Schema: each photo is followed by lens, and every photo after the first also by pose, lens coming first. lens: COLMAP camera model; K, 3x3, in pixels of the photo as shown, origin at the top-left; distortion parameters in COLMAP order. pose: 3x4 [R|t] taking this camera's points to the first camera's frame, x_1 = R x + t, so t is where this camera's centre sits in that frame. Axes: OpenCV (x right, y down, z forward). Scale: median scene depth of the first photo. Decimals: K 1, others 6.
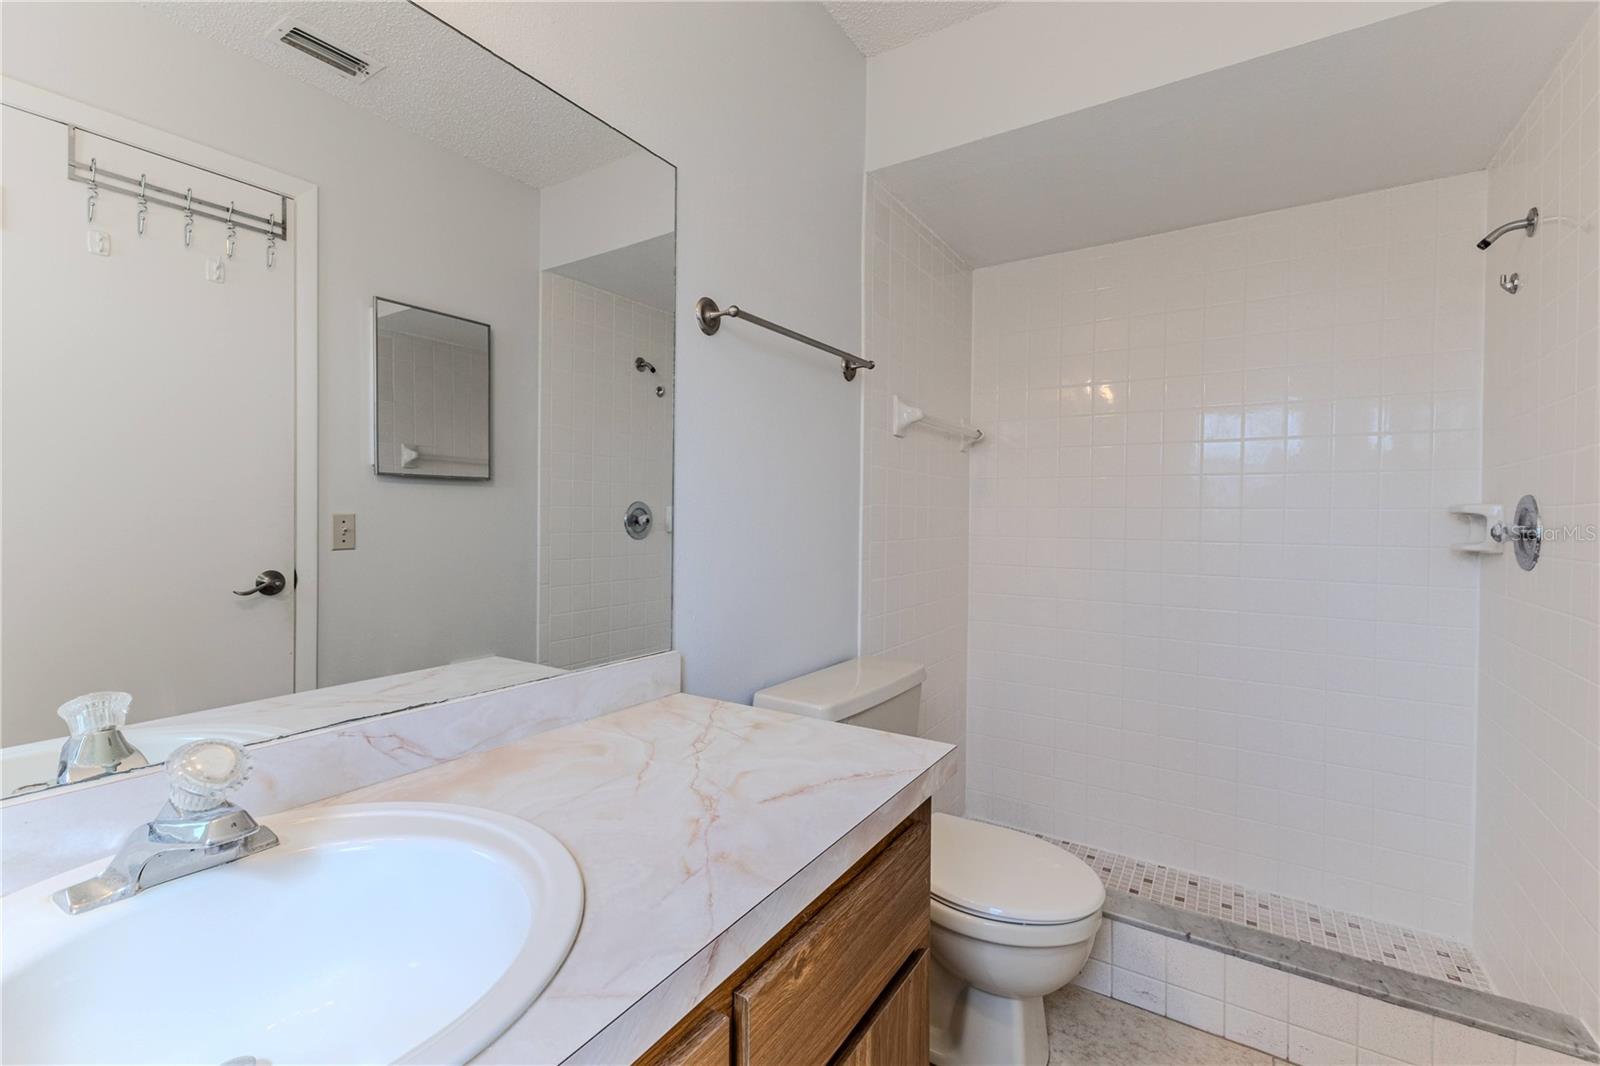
lens RADIAL K [[730.3, 0, 747.5], [0, 730.3, 512.7], [0, 0, 1]] dist [0.011410, -0.001801]
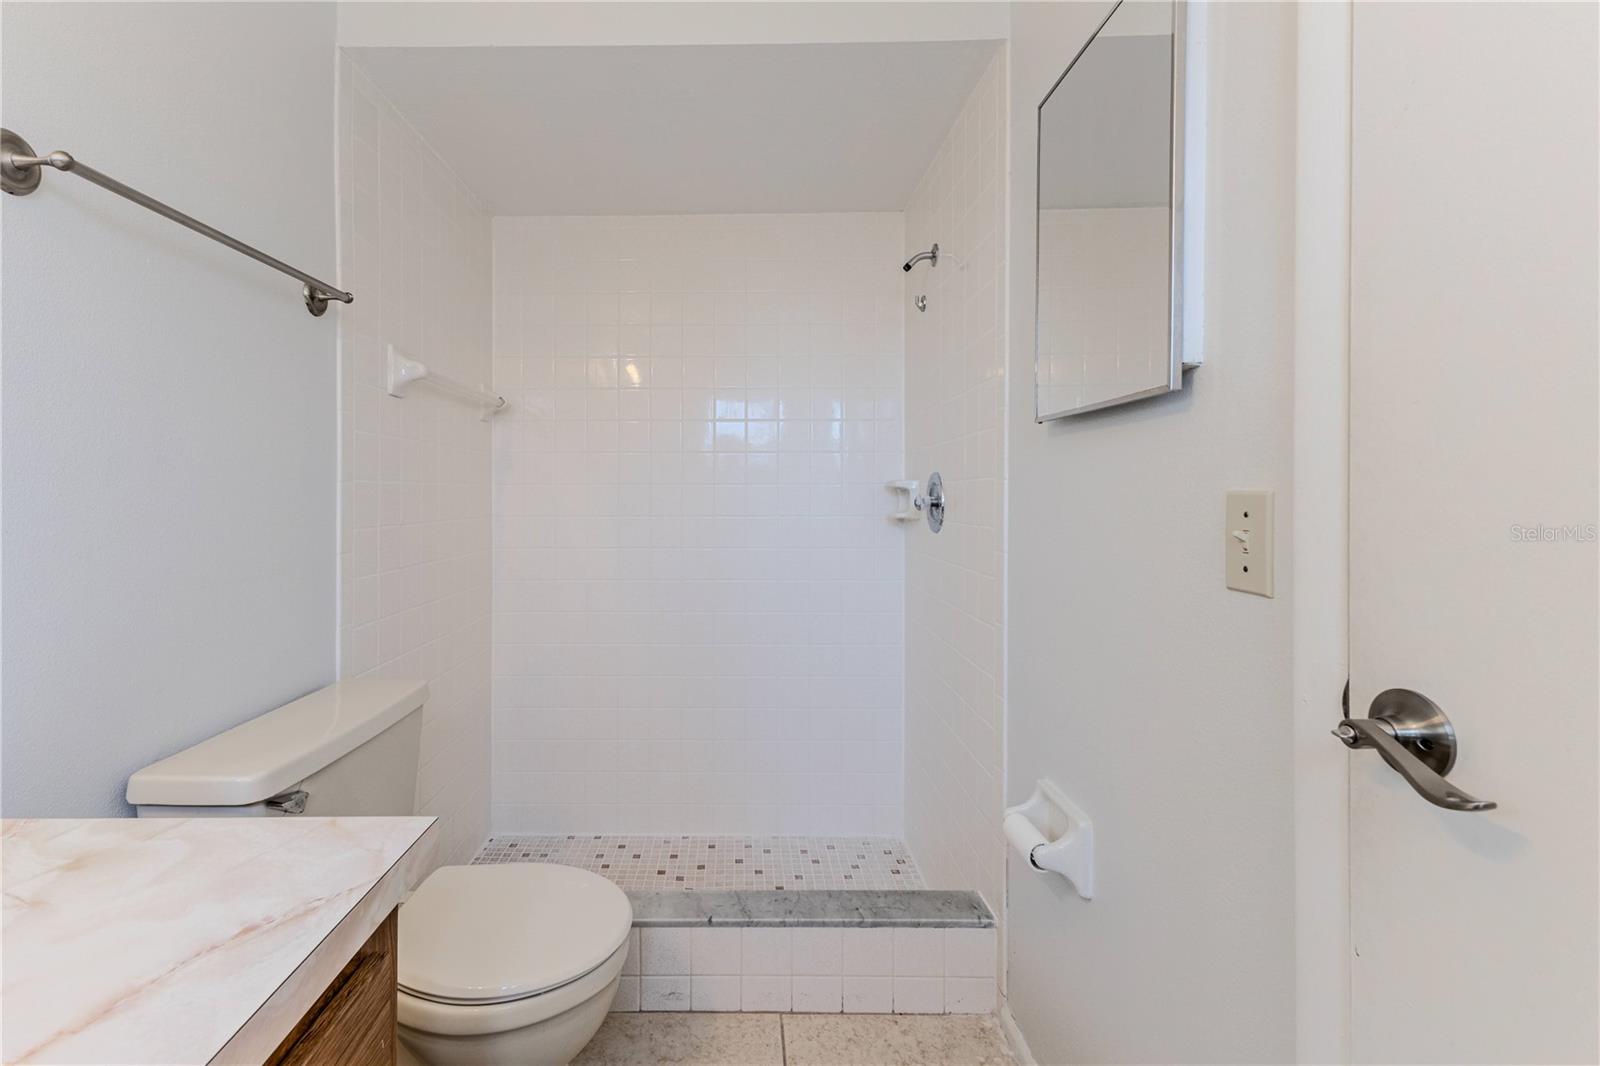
lens RADIAL K [[730.3, 0, 747.5], [0, 730.3, 512.7], [0, 0, 1]] dist [0.011410, -0.001801]
pose [[0.822022, -0.026196, 0.568853, 0.080256], [0.009254, 0.999424, 0.032651, 0.000916], [-0.569380, -0.021576, 0.821791, 0.146484]]
